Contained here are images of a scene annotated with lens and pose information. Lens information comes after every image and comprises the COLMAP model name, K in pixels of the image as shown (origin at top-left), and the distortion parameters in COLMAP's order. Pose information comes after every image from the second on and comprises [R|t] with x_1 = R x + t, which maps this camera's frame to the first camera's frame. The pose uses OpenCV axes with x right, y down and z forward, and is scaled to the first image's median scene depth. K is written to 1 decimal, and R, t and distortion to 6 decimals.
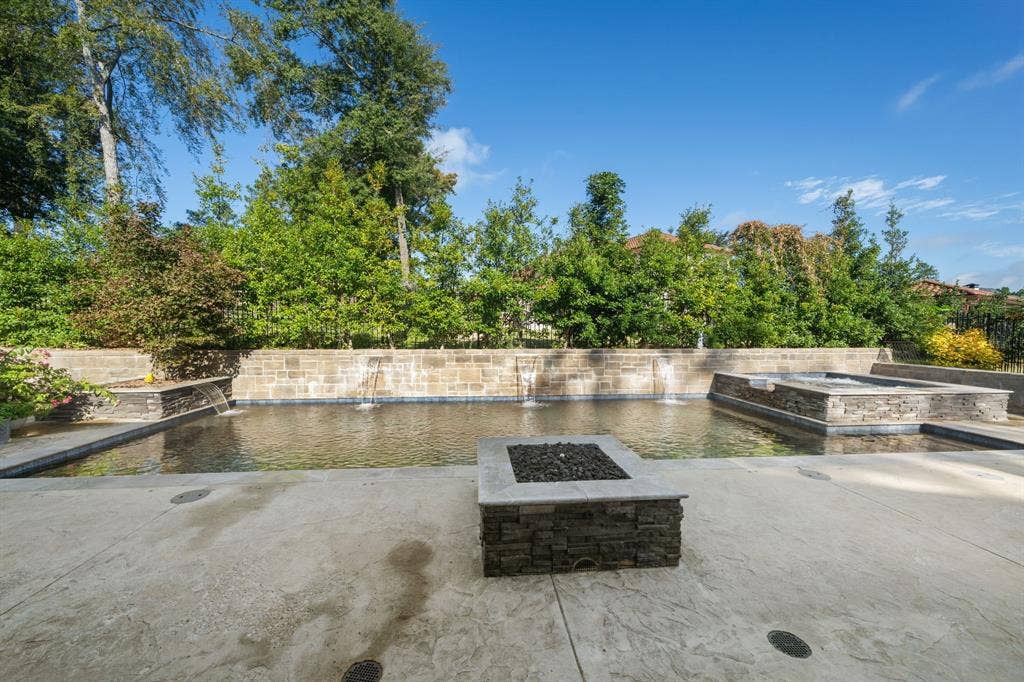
lens RADIAL K [[373.5, 0, 501.7], [0, 373.5, 344.1], [0, 0, 1]] dist [-0.002126, -0.000203]
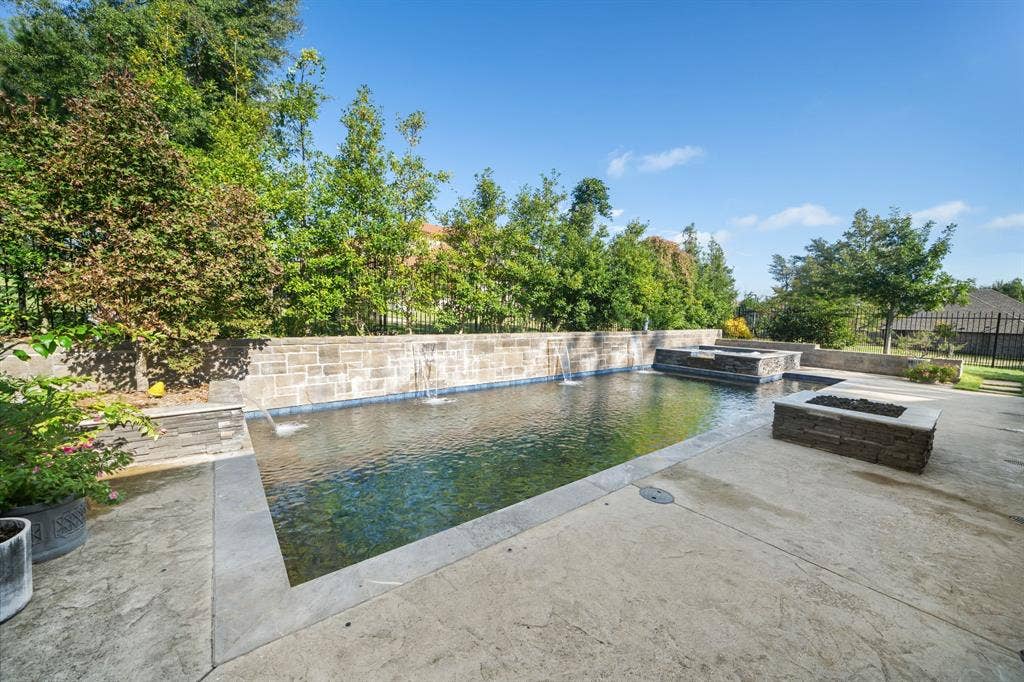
lens RADIAL K [[373.5, 0, 501.7], [0, 373.5, 344.1], [0, 0, 1]] dist [-0.002126, -0.000203]
pose [[0.843925, -0.028069, 0.535726, -0.657496], [0.002993, 0.998861, 0.047620, -0.005419], [-0.536453, -0.038585, 0.843048, 0.174151]]
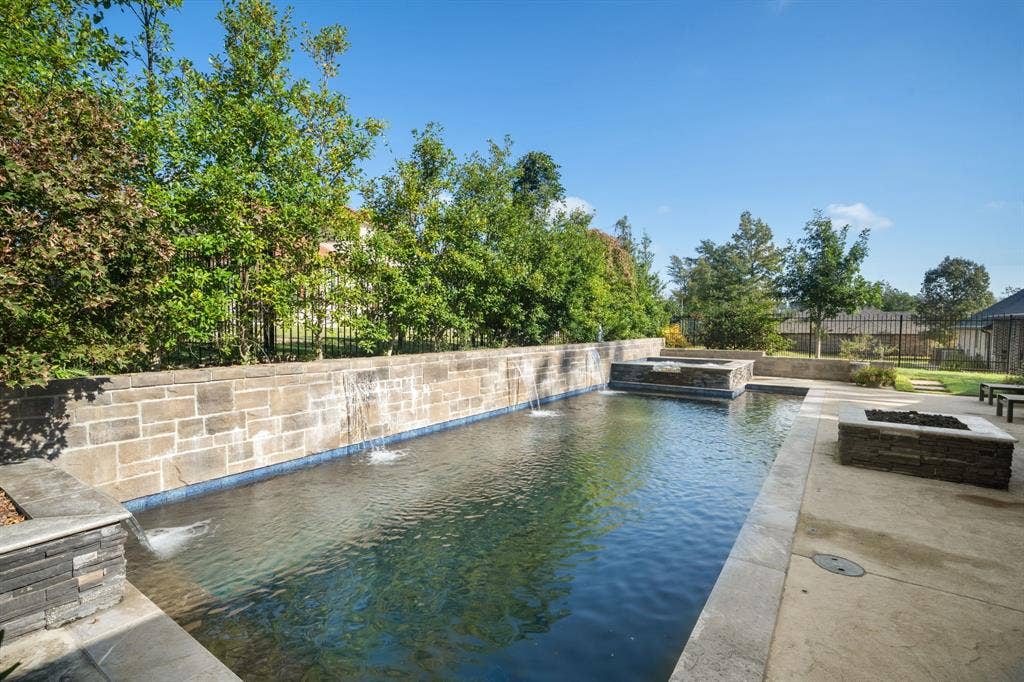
lens RADIAL K [[470.6, 0, 502.4], [0, 470.6, 345.1], [0, 0, 1]] dist [0.003044, 0.000208]
pose [[0.643496, -0.033390, 0.764721, -0.755677], [0.029489, 0.999388, 0.018821, -0.014316], [-0.764882, 0.010439, 0.644086, 0.362250]]
